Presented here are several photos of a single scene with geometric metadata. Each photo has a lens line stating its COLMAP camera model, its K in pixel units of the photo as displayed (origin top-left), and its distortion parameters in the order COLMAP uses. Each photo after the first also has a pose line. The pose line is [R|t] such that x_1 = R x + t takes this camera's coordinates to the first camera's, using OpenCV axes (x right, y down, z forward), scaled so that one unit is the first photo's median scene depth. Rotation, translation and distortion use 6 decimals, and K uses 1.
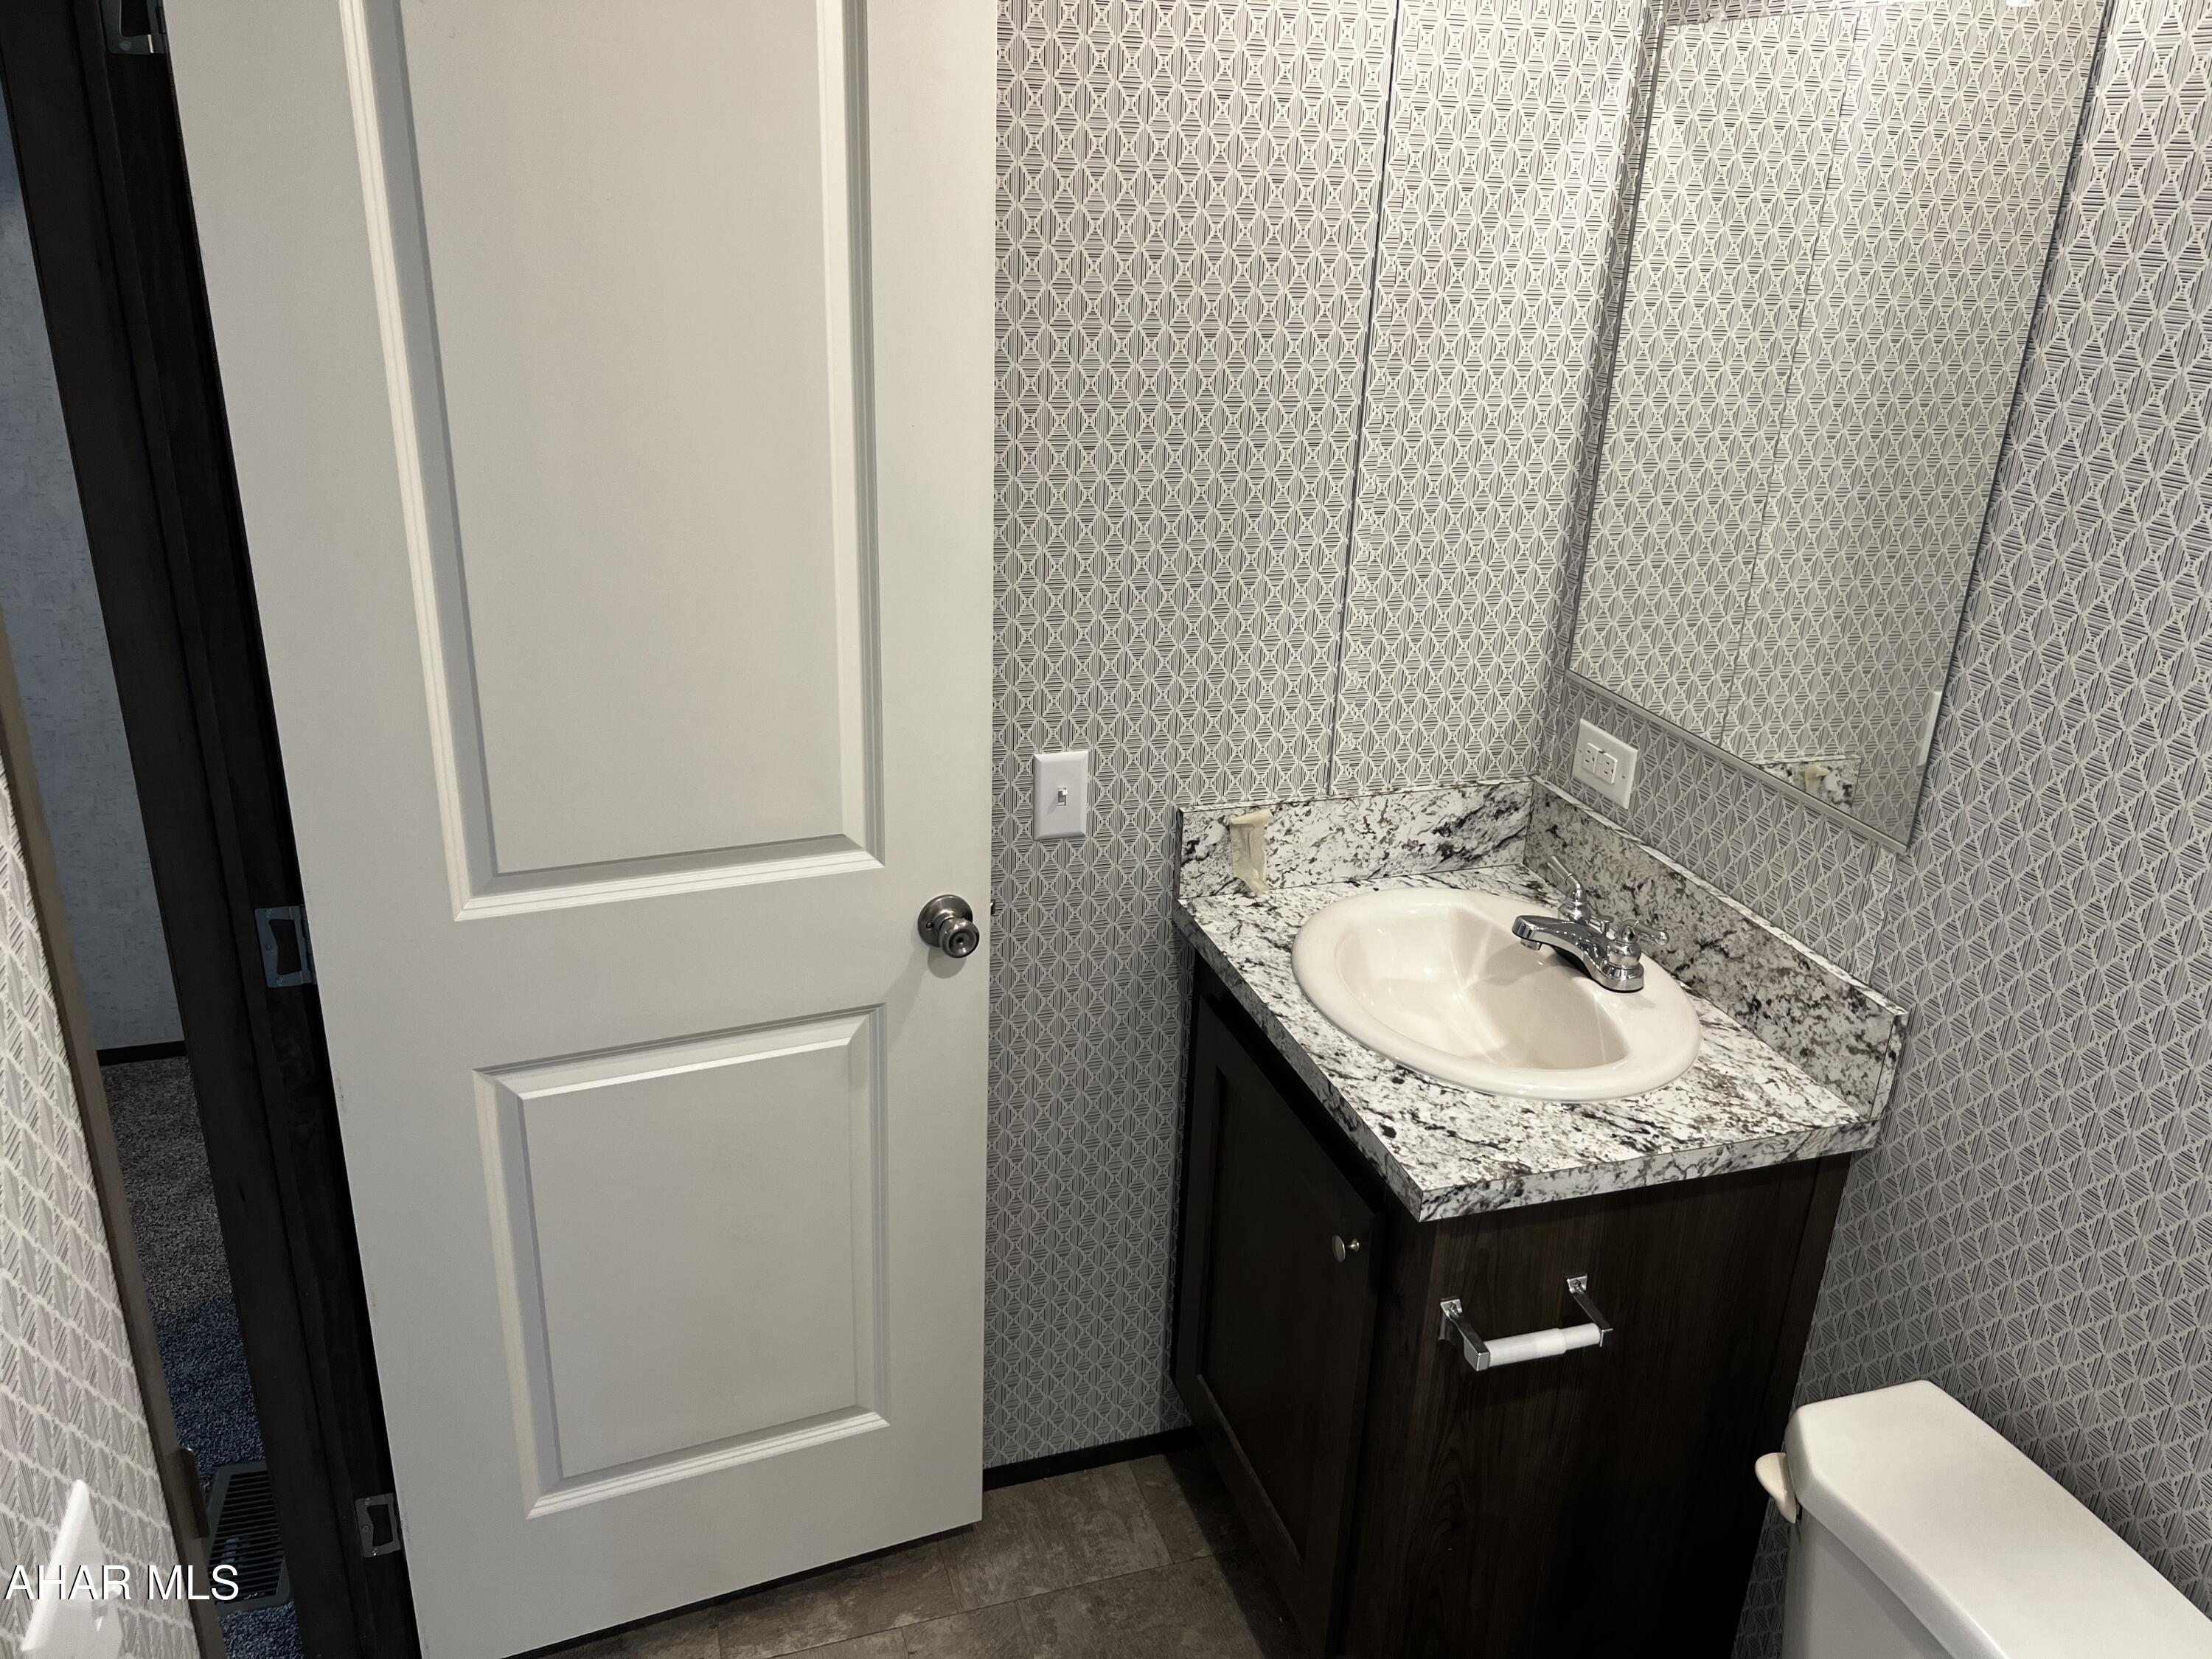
lens RADIAL K [[1672.6, 0, 1106.8], [0, 1672.6, 824.1], [0, 0, 1]] dist [0.084104, -0.073461]
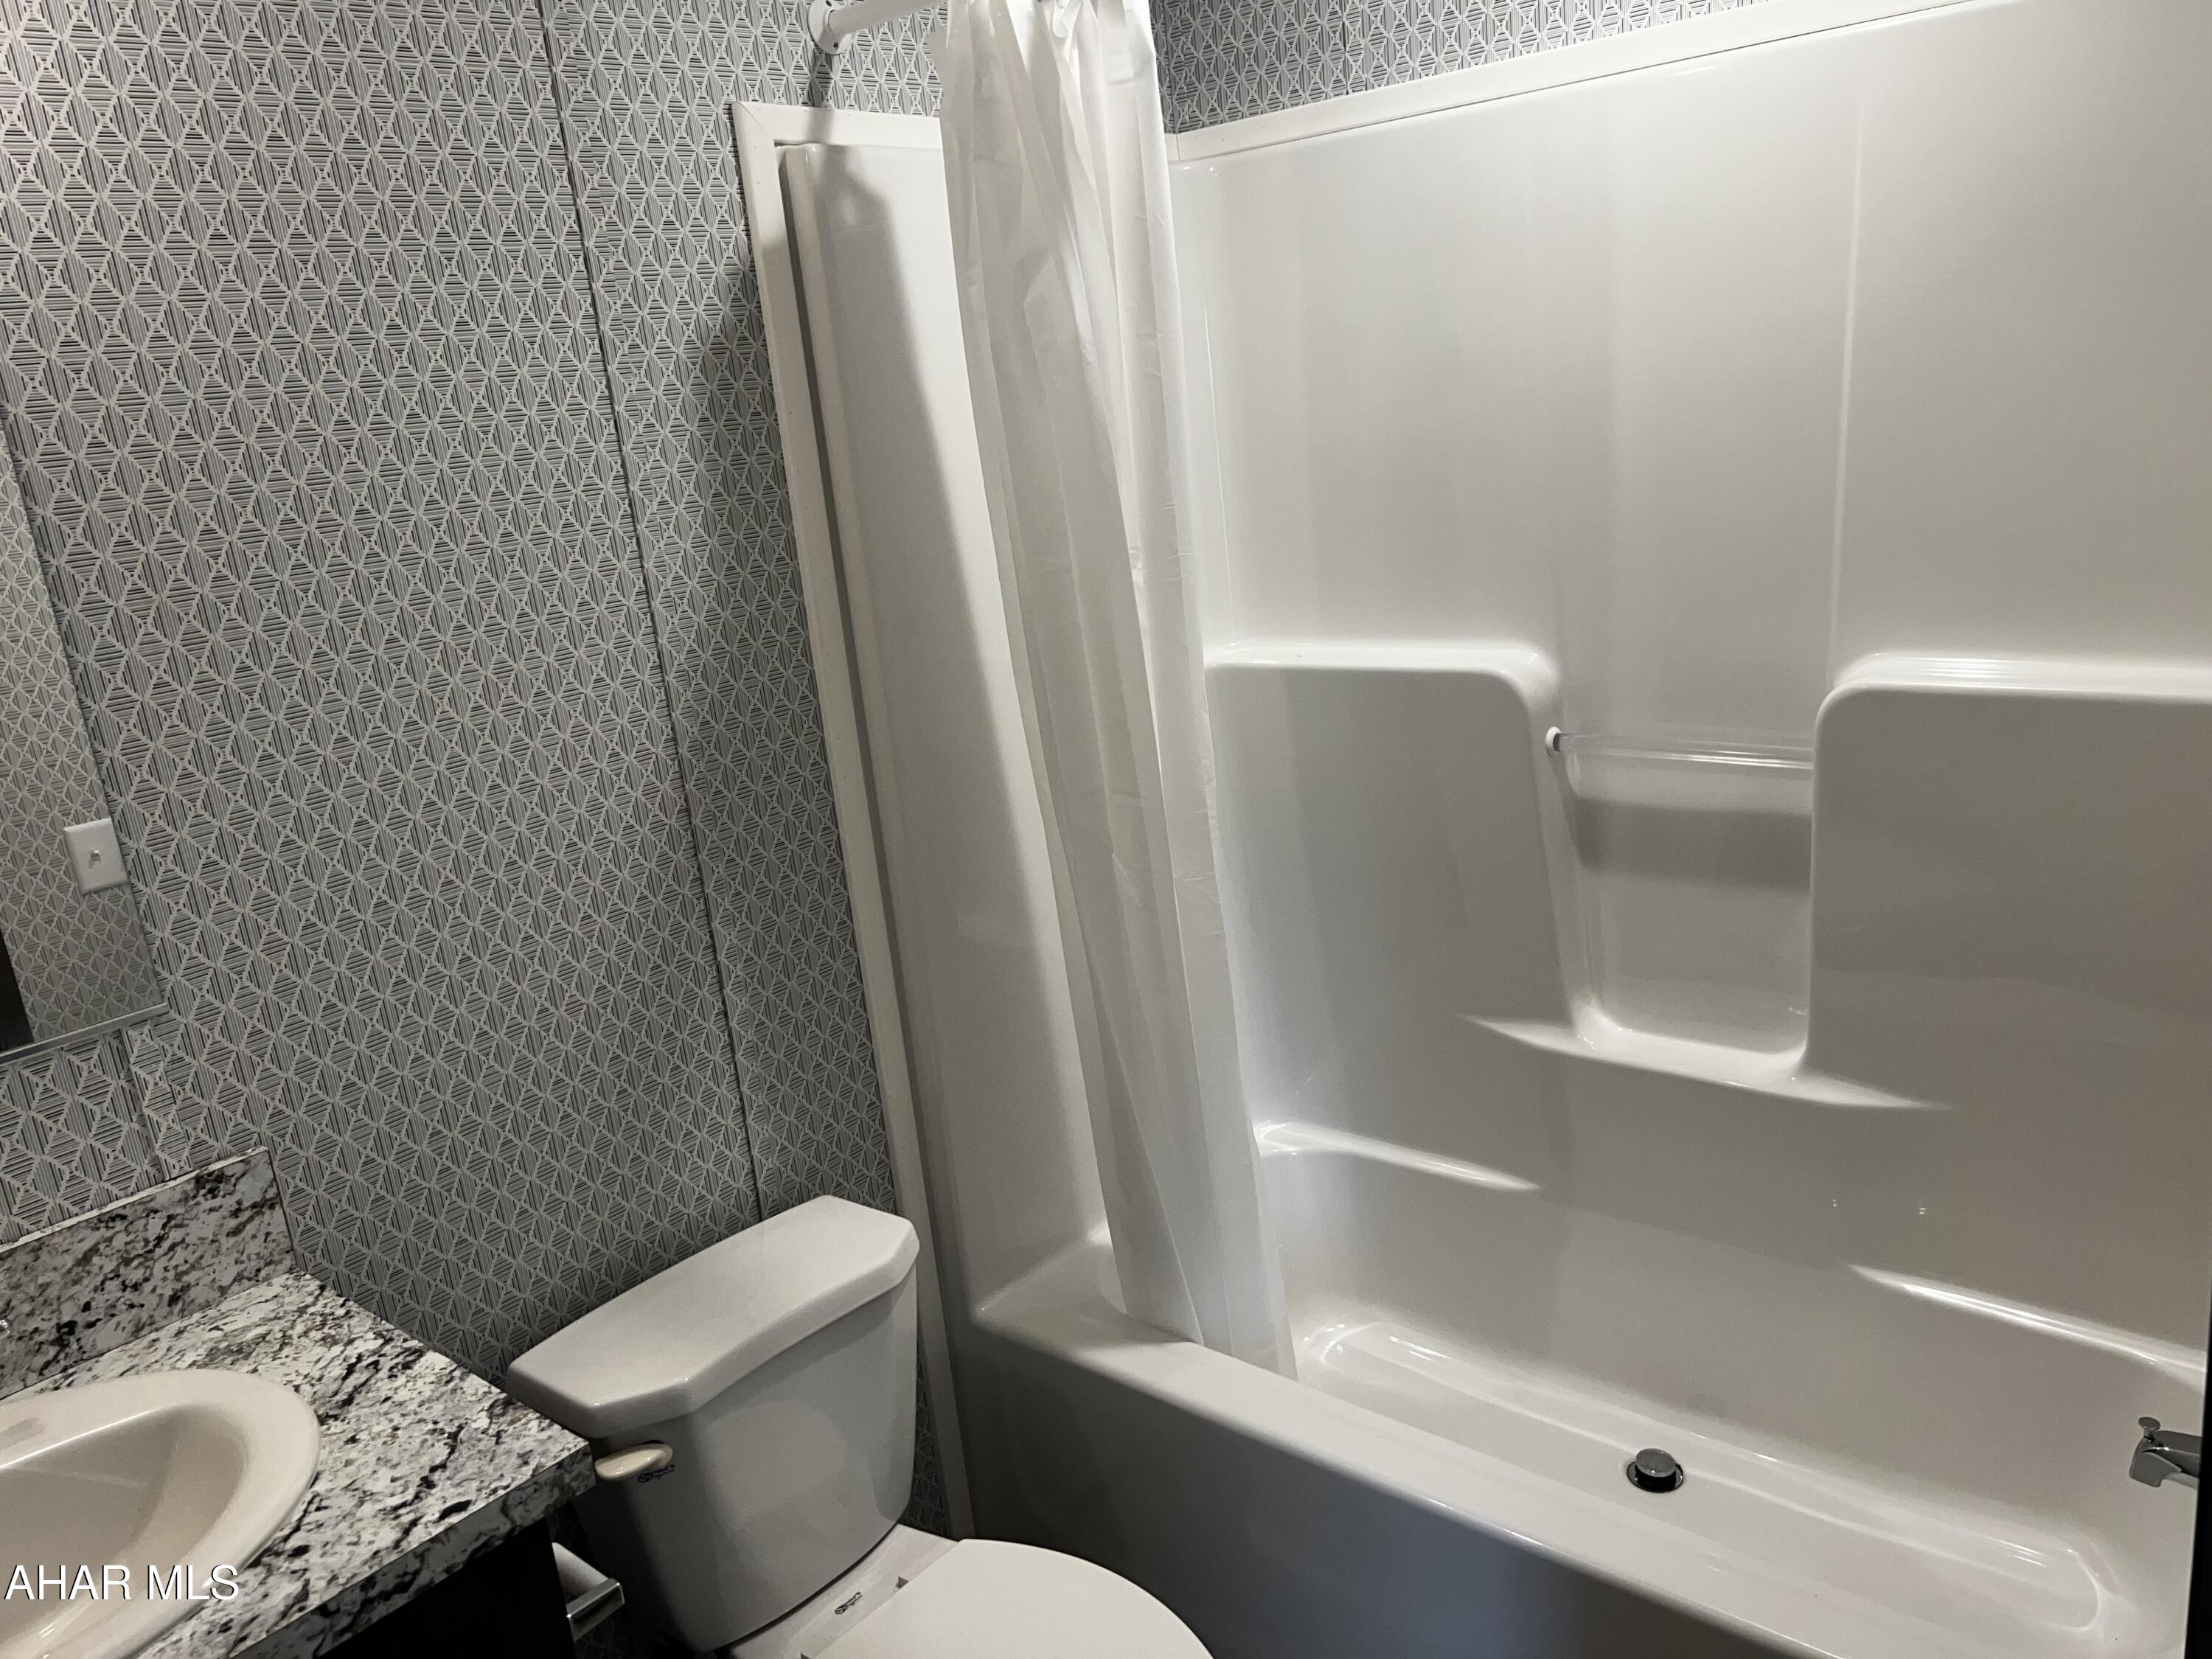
lens RADIAL K [[1672.6, 0, 1102.5], [0, 1672.6, 834.4], [0, 0, 1]] dist [0.084104, -0.073461]
pose [[-0.511753, -0.206420, 0.833966, -0.491878], [0.403902, 0.798939, 0.445600, -0.245492], [-0.758269, 0.564878, -0.325487, 0.813039]]
